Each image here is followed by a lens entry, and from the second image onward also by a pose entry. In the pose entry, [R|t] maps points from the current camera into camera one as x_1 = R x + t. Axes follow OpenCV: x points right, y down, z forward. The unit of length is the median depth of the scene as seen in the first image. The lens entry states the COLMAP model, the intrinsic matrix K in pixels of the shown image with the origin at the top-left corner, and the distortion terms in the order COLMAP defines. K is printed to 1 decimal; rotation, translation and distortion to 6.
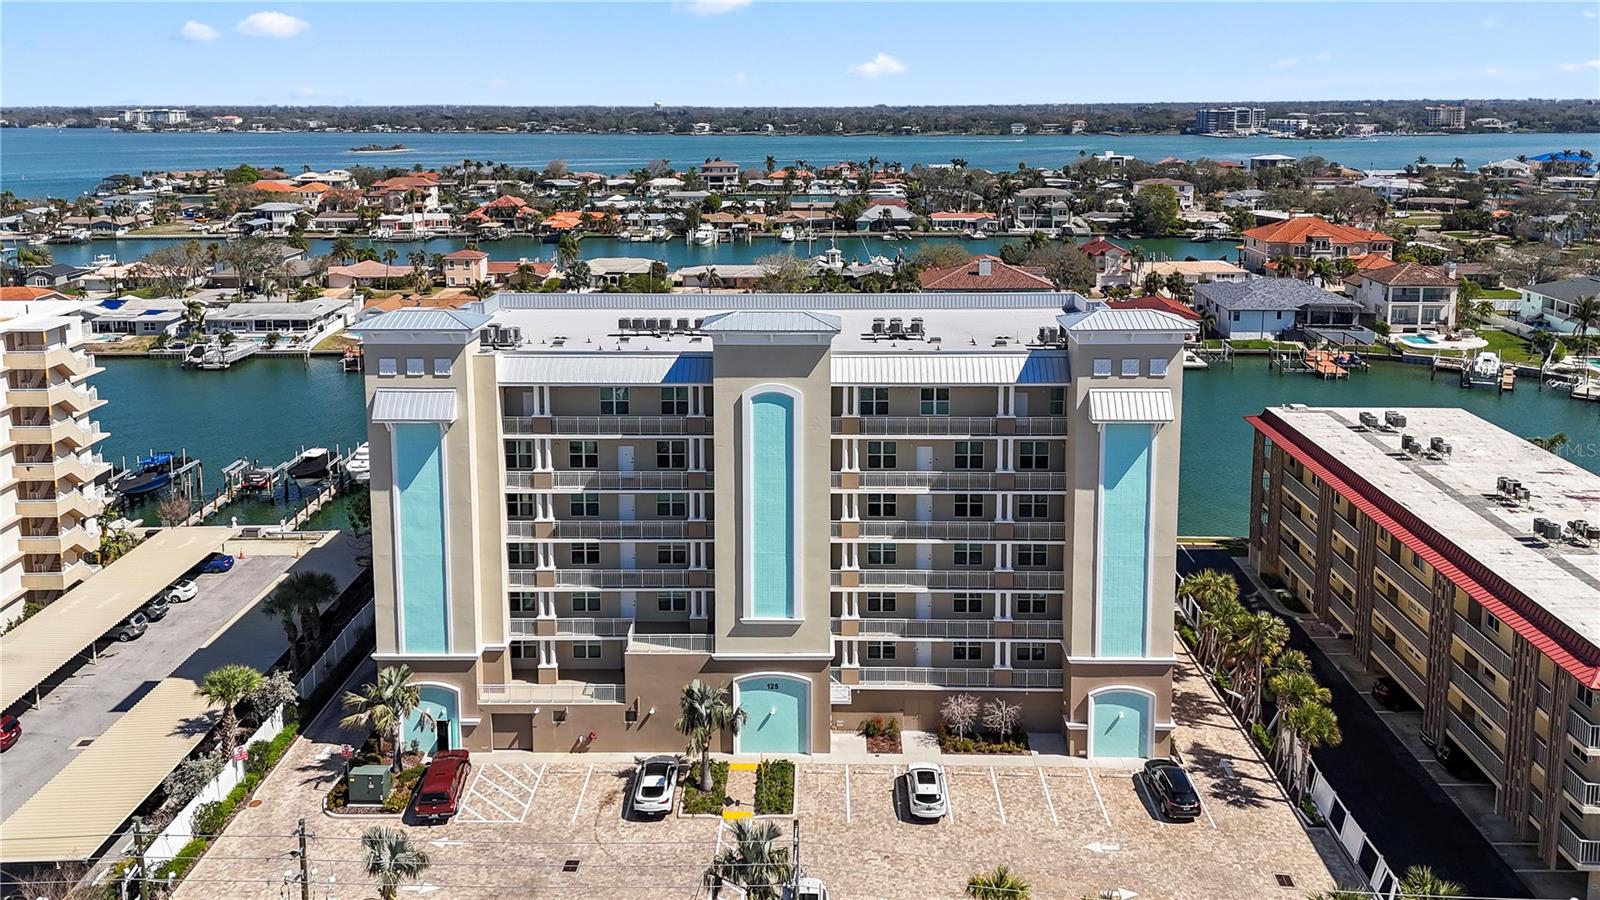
lens RADIAL K [[1219.8, 0, 800.2], [0, 1219.8, 301.6], [0, 0, 1]] dist [0.025911, -0.001544]
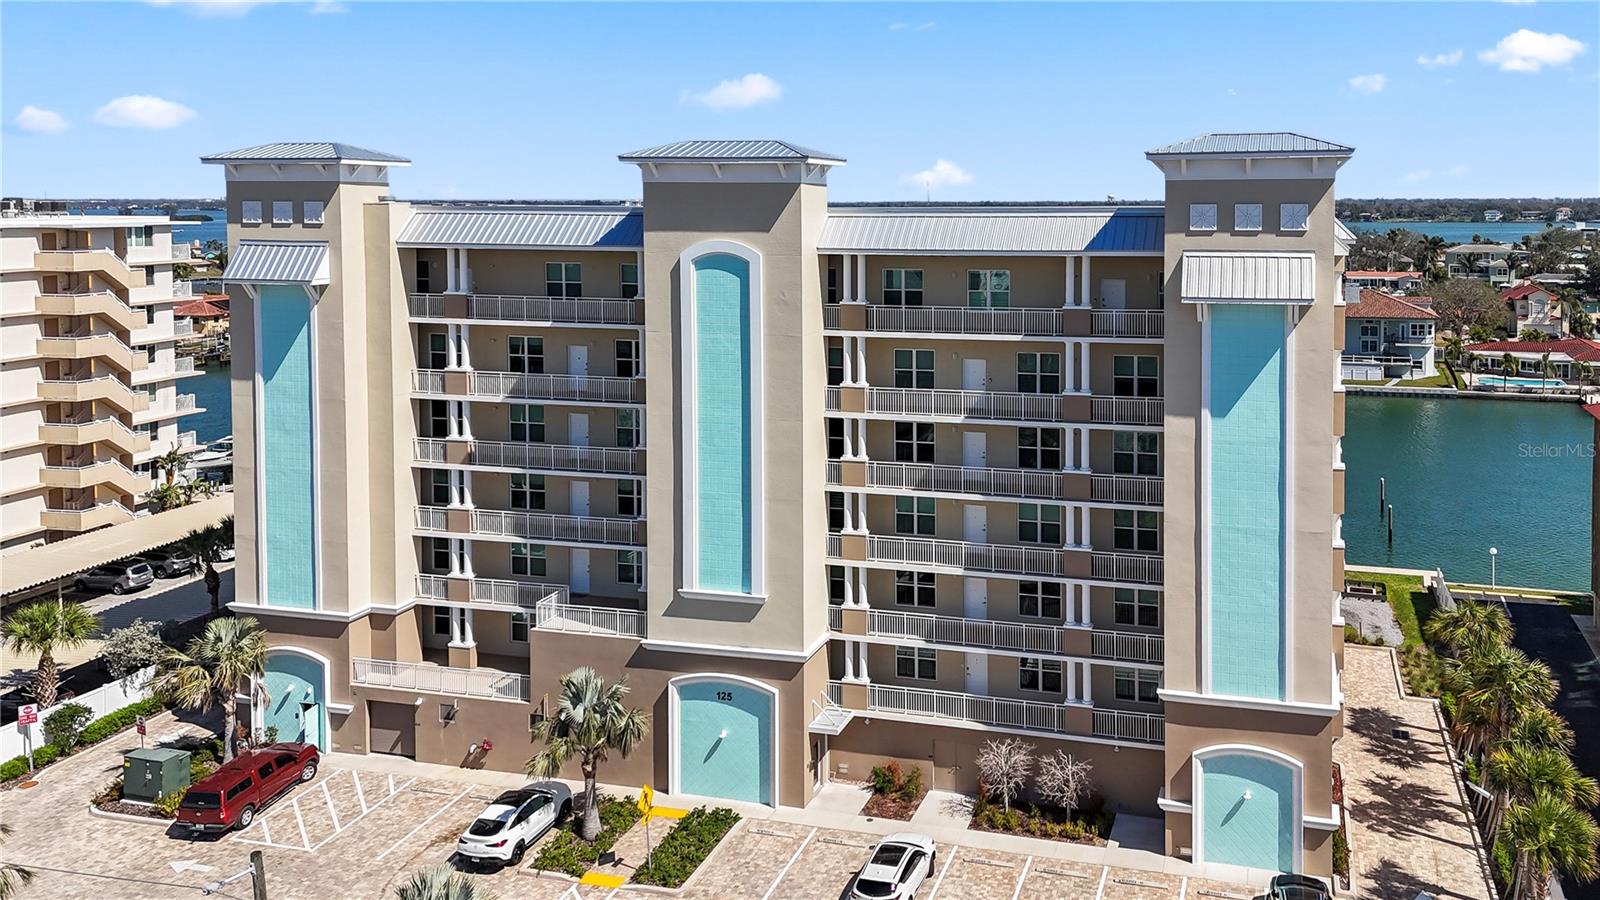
lens RADIAL K [[1229.0, 0, 975.2], [0, 1229.0, 260.9], [0, 0, 1]] dist [0.013044, 0.005904]
pose [[0.974040, 0.012163, -0.226049, 0.262956], [-0.036465, 0.993945, -0.103647, 0.138885], [0.223420, 0.109200, 0.968586, 0.338335]]
